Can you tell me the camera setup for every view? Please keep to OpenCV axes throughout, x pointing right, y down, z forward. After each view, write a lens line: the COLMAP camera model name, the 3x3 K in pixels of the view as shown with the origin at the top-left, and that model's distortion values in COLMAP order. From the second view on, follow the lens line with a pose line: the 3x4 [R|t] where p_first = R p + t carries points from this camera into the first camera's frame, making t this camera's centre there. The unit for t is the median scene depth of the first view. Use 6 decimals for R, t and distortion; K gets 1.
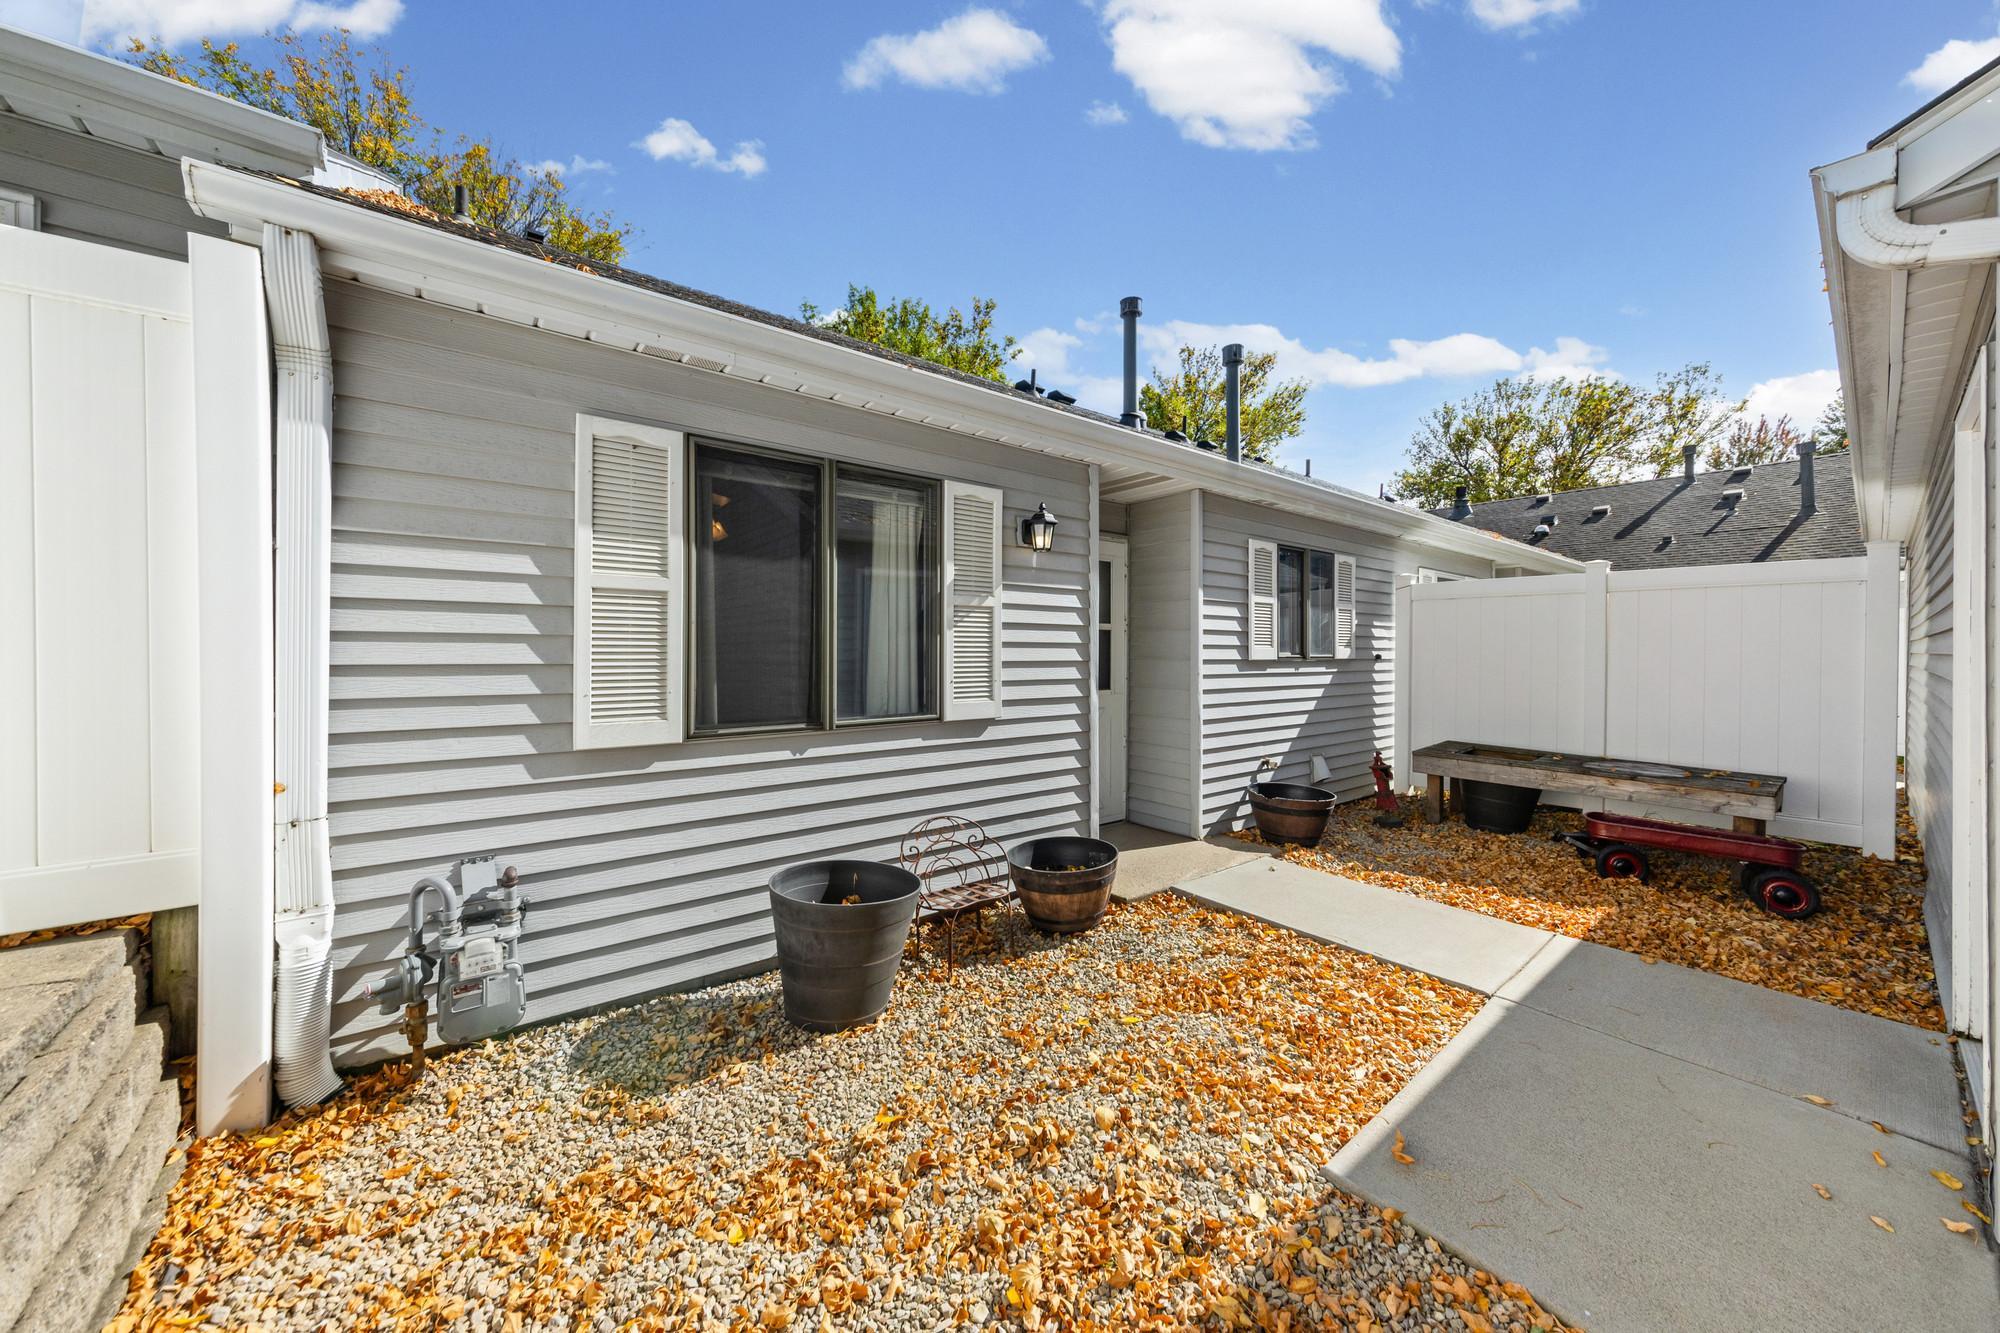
lens RADIAL K [[694.7, 0, 1000.1], [0, 694.7, 655.4], [0, 0, 1]] dist [-0.008512, 0.001702]
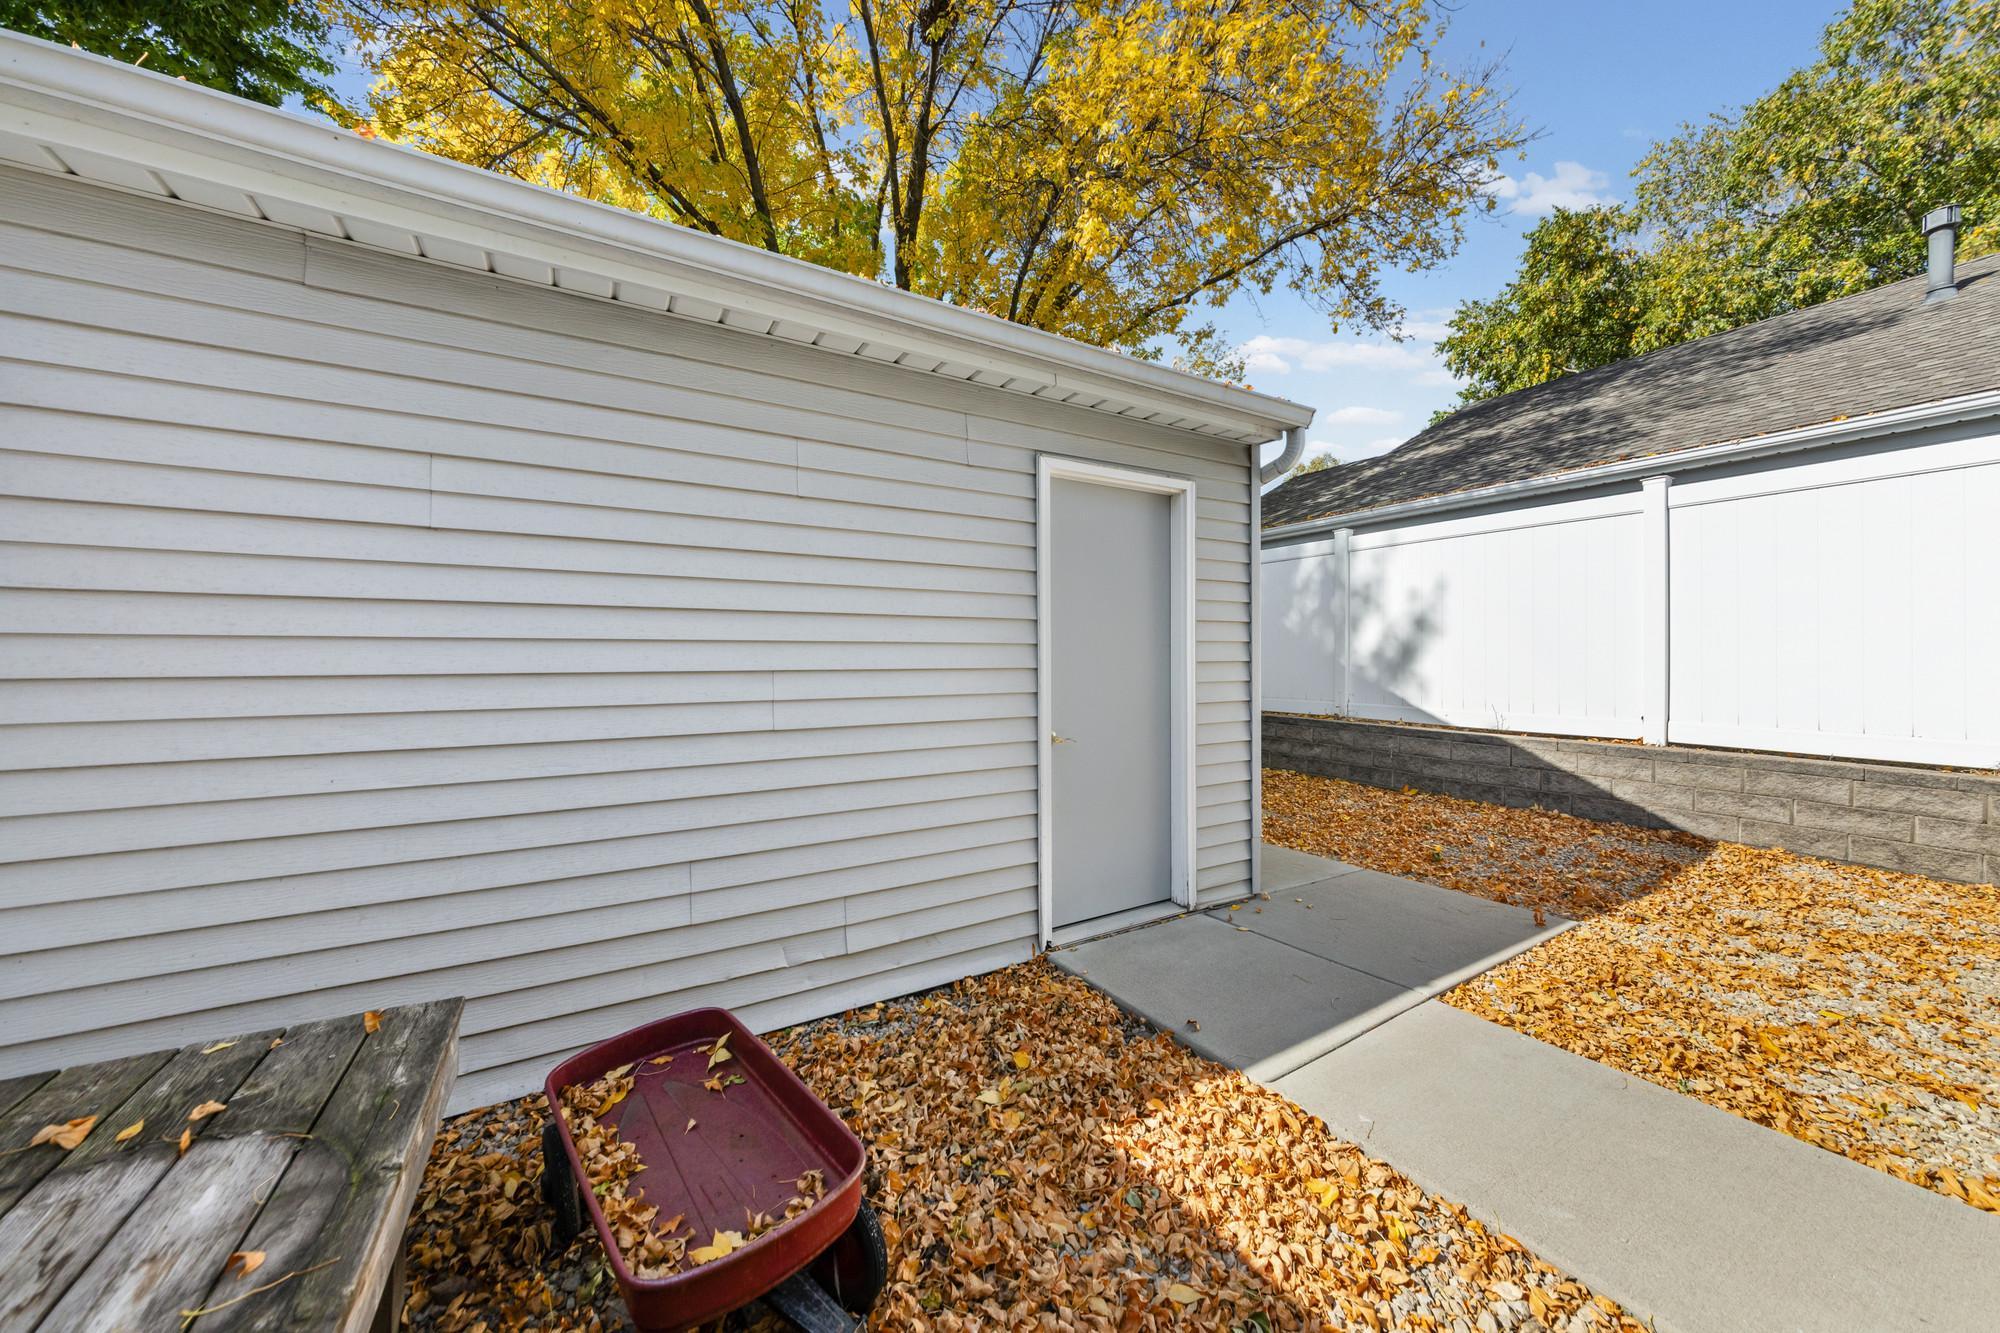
lens RADIAL K [[694.7, 0, 1016.5], [0, 694.7, 661.2], [0, 0, 1]] dist [-0.008512, 0.001702]
pose [[-0.991524, -0.000864, 0.129919, 0.673796], [-0.000952, 0.999999, -0.000615, 0.013051], [-0.129918, -0.000734, -0.991524, 1.177031]]
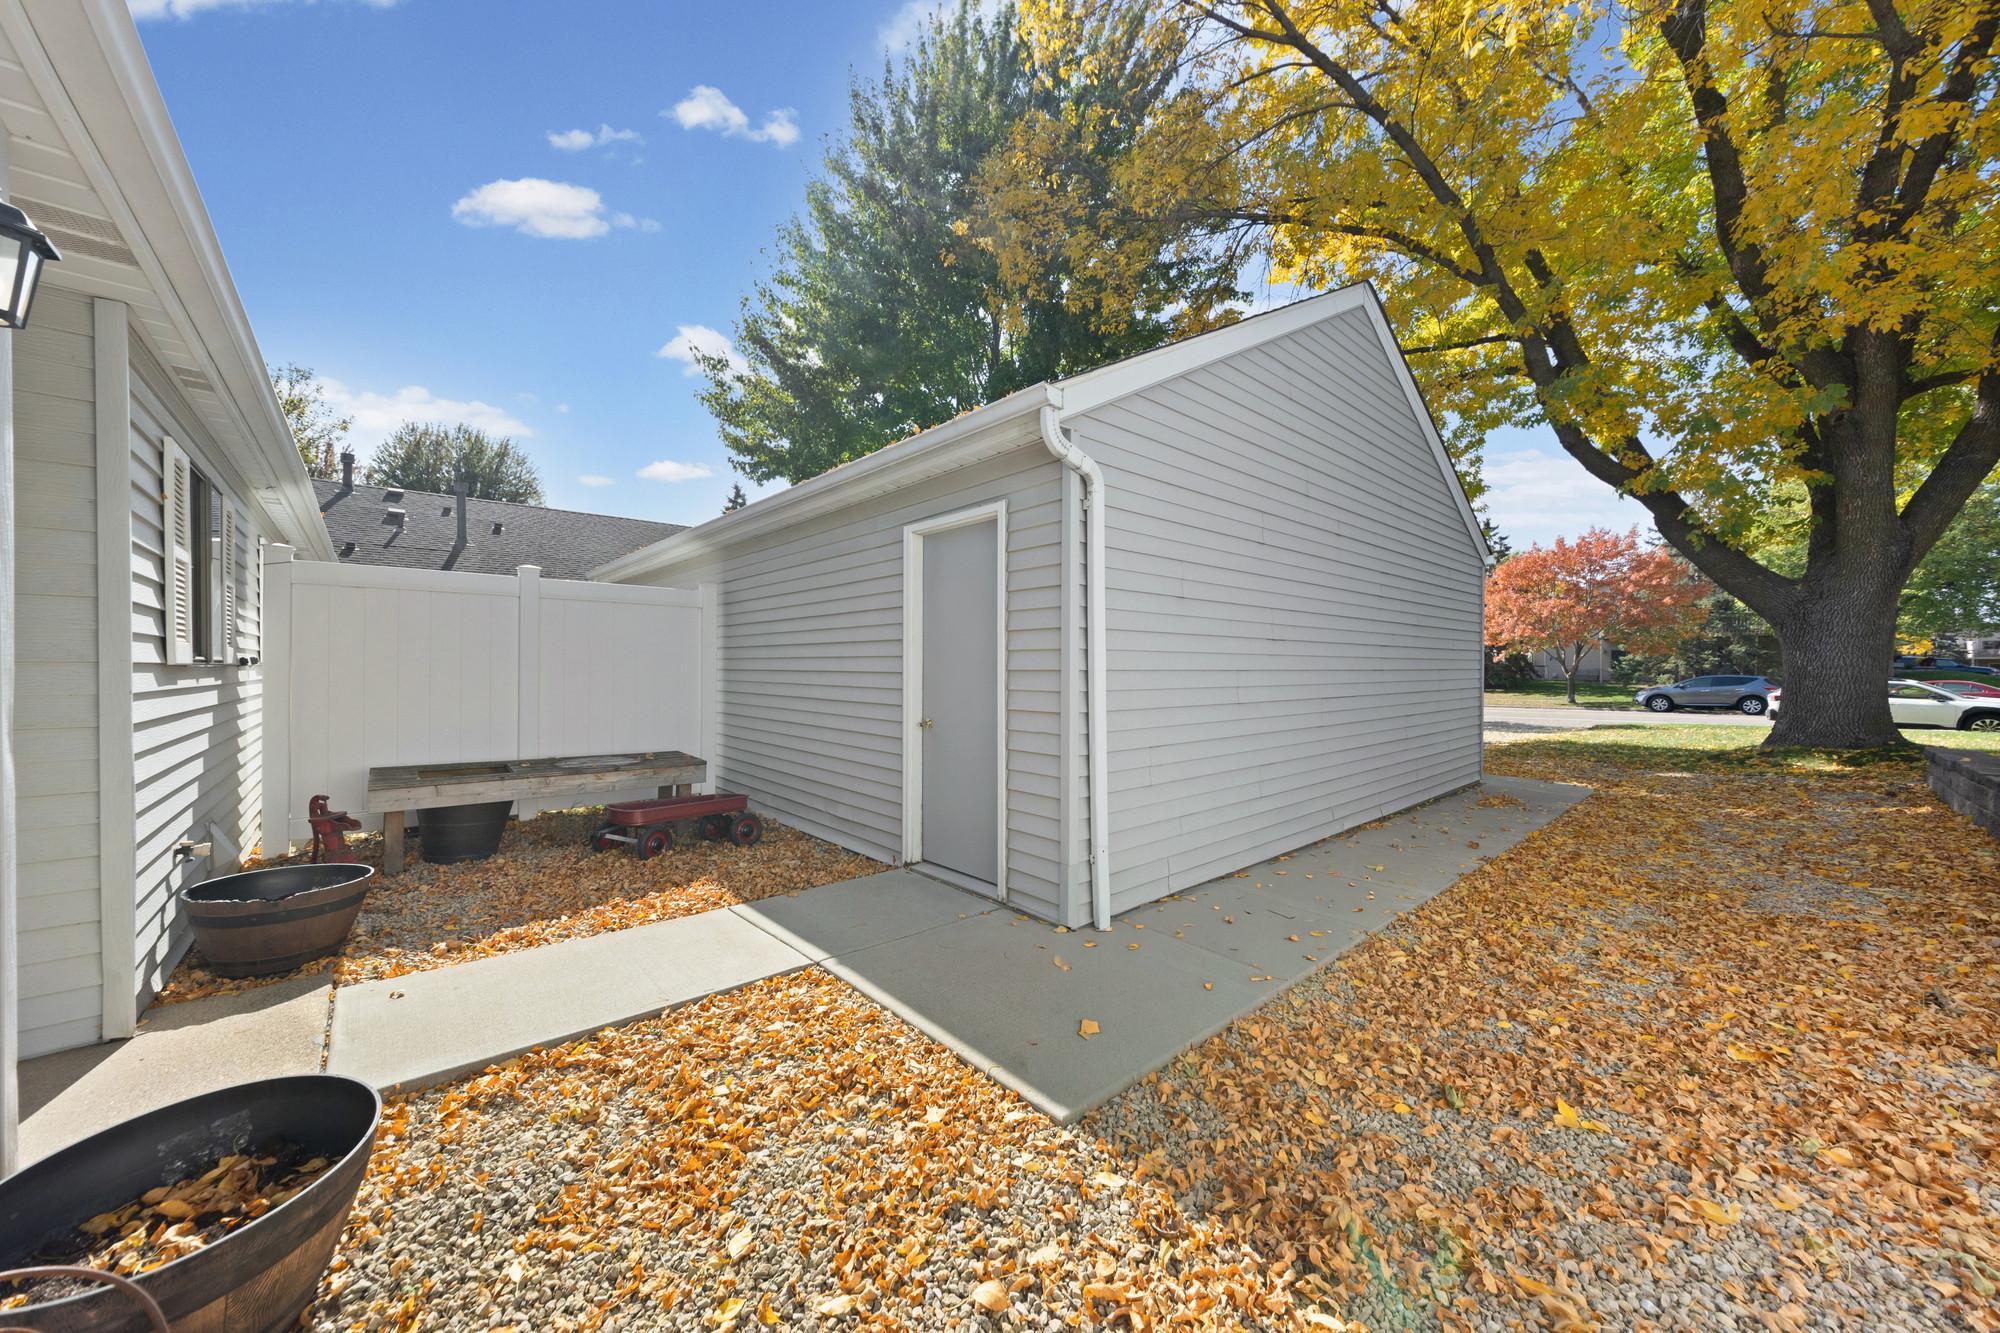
lens RADIAL K [[694.7, 0, 994.2], [0, 694.7, 676.3], [0, 0, 1]] dist [-0.008512, 0.001702]
pose [[-0.057104, -0.016758, 0.998228, -0.235525], [-0.000435, 0.999859, 0.016761, 0.007522], [-0.998368, 0.000523, -0.057103, 0.449303]]
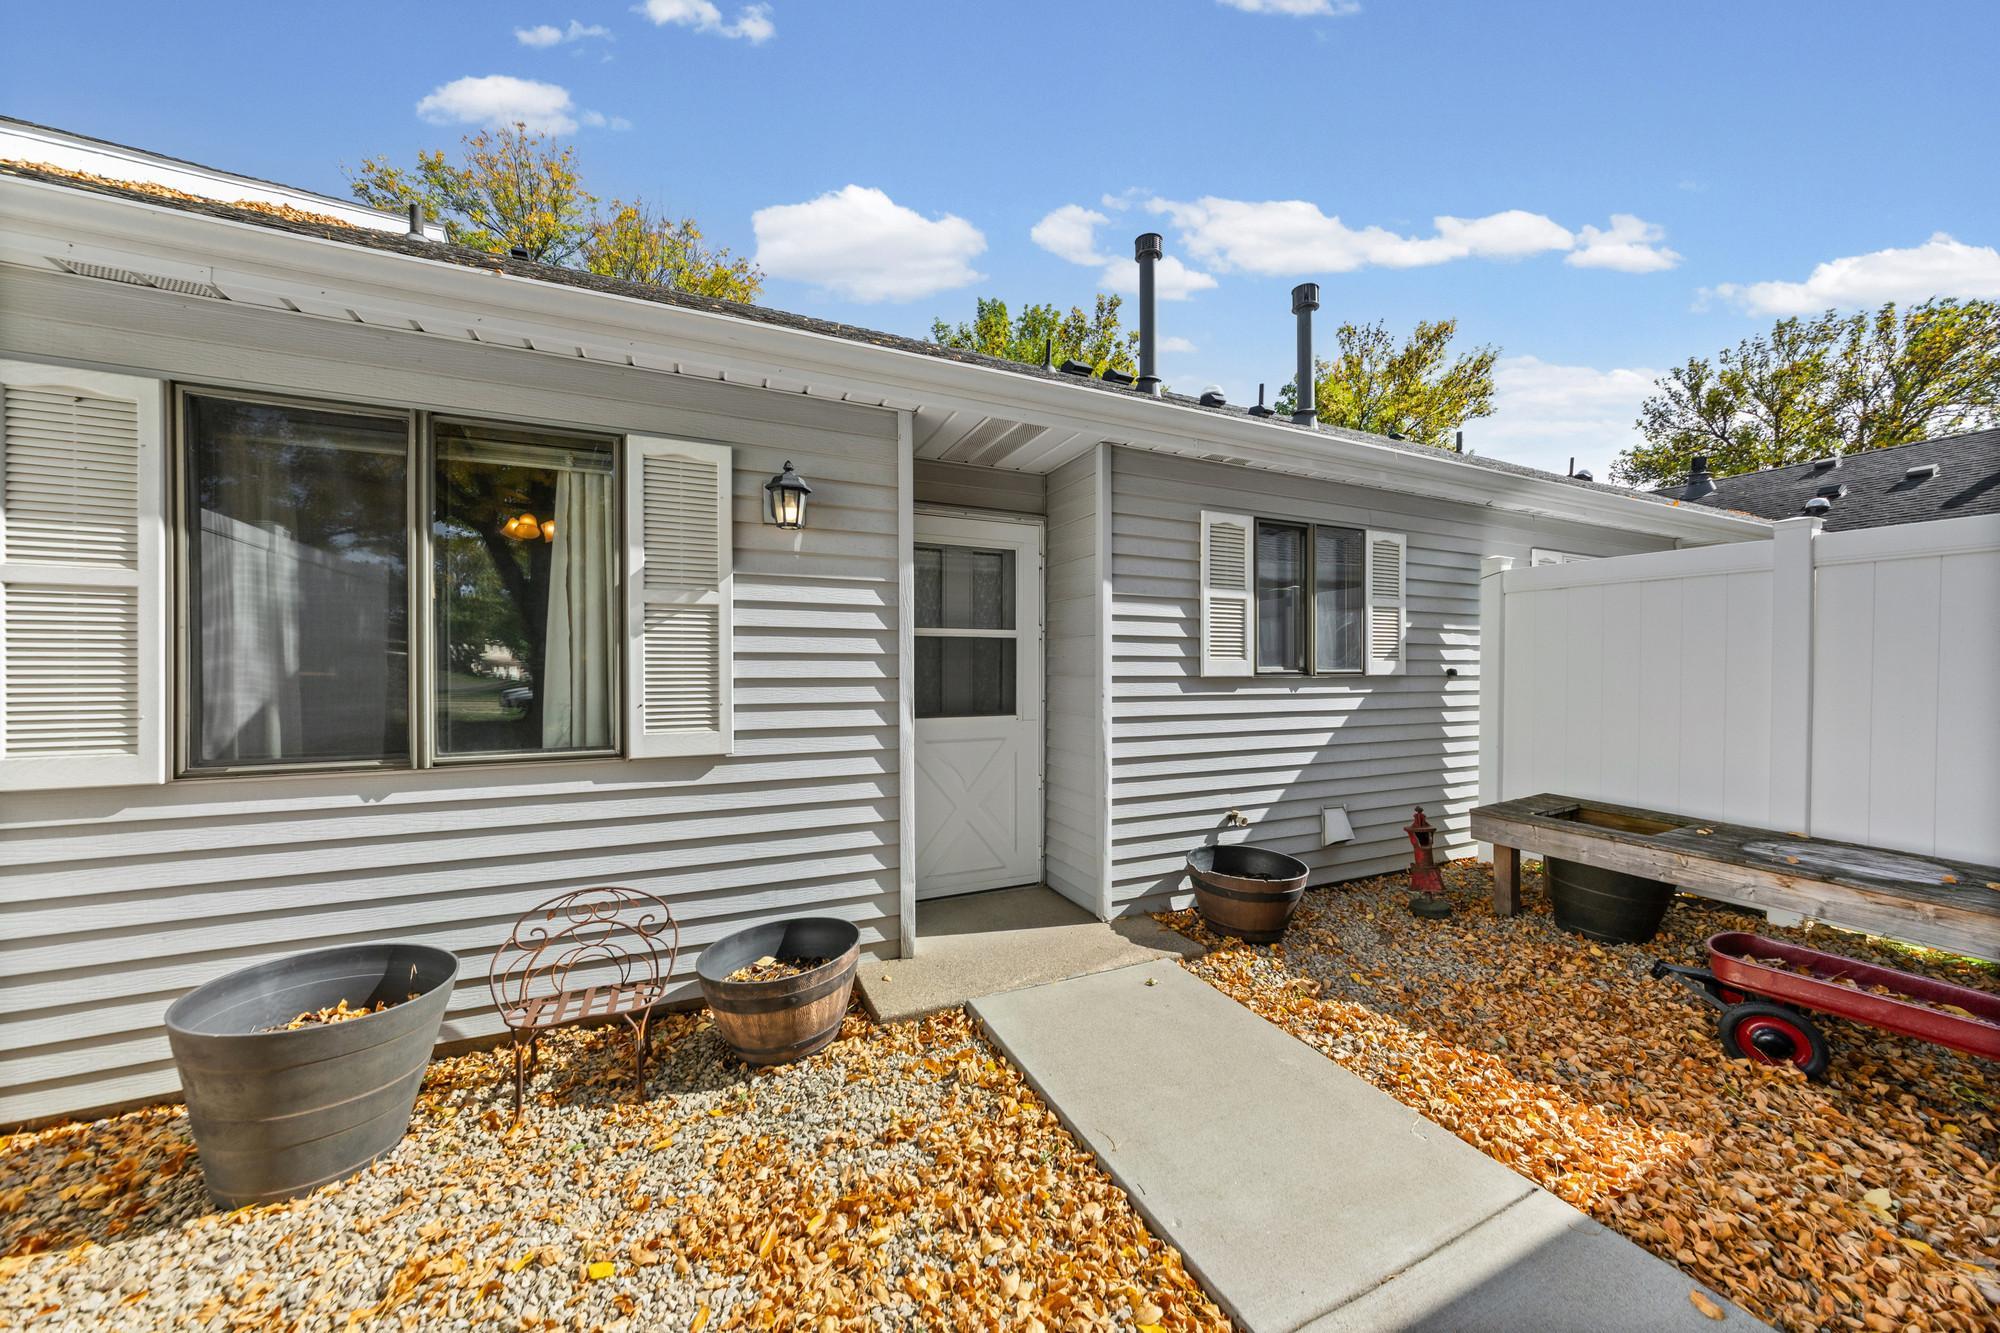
lens RADIAL K [[694.7, 0, 1009.1], [0, 694.7, 680.8], [0, 0, 1]] dist [-0.008512, 0.001702]
pose [[0.974482, 0.000016, -0.224465, 0.370162], [0.002438, 0.999940, 0.010654, 0.003026], [0.224451, -0.010930, 0.974424, 0.277316]]
